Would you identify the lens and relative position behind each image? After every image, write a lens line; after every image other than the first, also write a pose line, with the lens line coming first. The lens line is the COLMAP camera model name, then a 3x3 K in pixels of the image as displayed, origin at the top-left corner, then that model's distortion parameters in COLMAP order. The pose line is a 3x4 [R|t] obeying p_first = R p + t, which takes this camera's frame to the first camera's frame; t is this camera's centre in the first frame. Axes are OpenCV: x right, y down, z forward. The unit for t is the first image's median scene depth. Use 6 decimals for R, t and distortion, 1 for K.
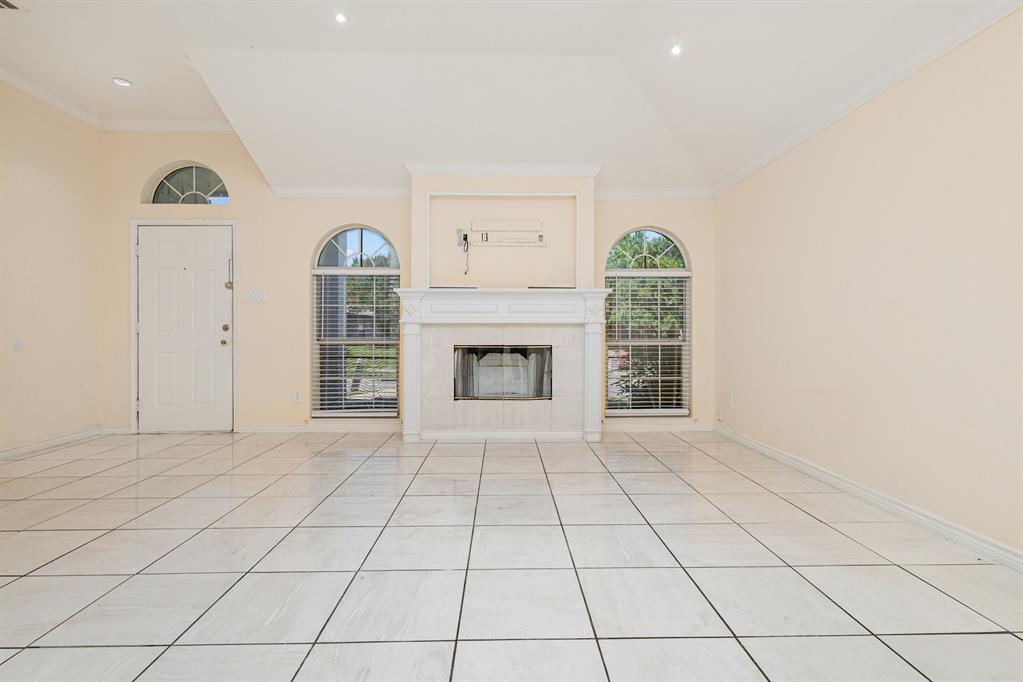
lens RADIAL K [[472.9, 0, 508.5], [0, 472.9, 330.8], [0, 0, 1]] dist [0.002826, 0.000937]
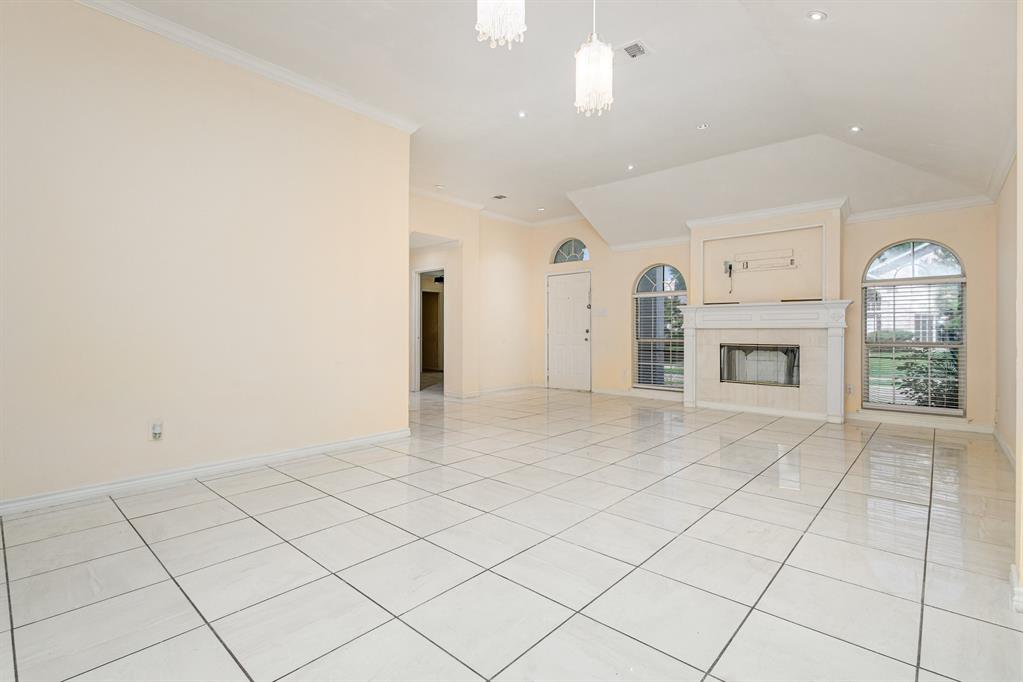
lens RADIAL K [[472.9, 0, 508.7], [0, 472.9, 333.8], [0, 0, 1]] dist [0.002826, 0.000937]
pose [[0.725827, 0.003917, -0.687867, 0.396000], [0.000126, 0.999983, 0.005827, -0.007471], [0.687878, -0.004316, 0.725814, -0.468244]]
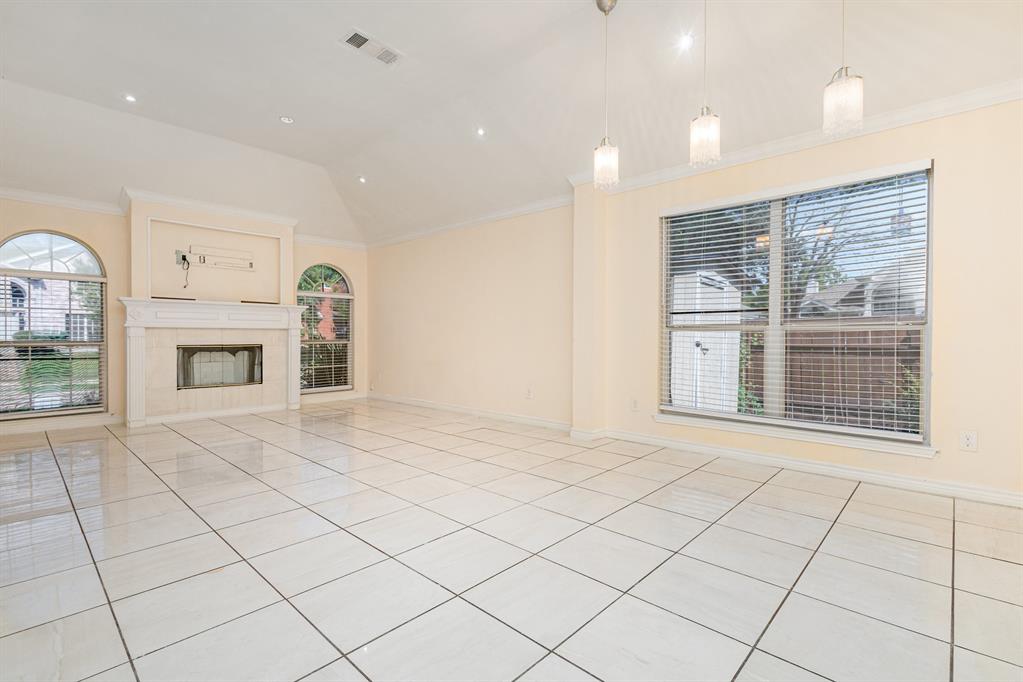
lens RADIAL K [[472.9, 0, 516.0], [0, 472.9, 346.5], [0, 0, 1]] dist [0.002826, 0.000937]
pose [[0.691730, -0.015285, 0.721995, -0.386455], [-0.008533, 0.999533, 0.029336, -0.009891], [-0.722106, -0.026453, 0.691276, -0.481600]]
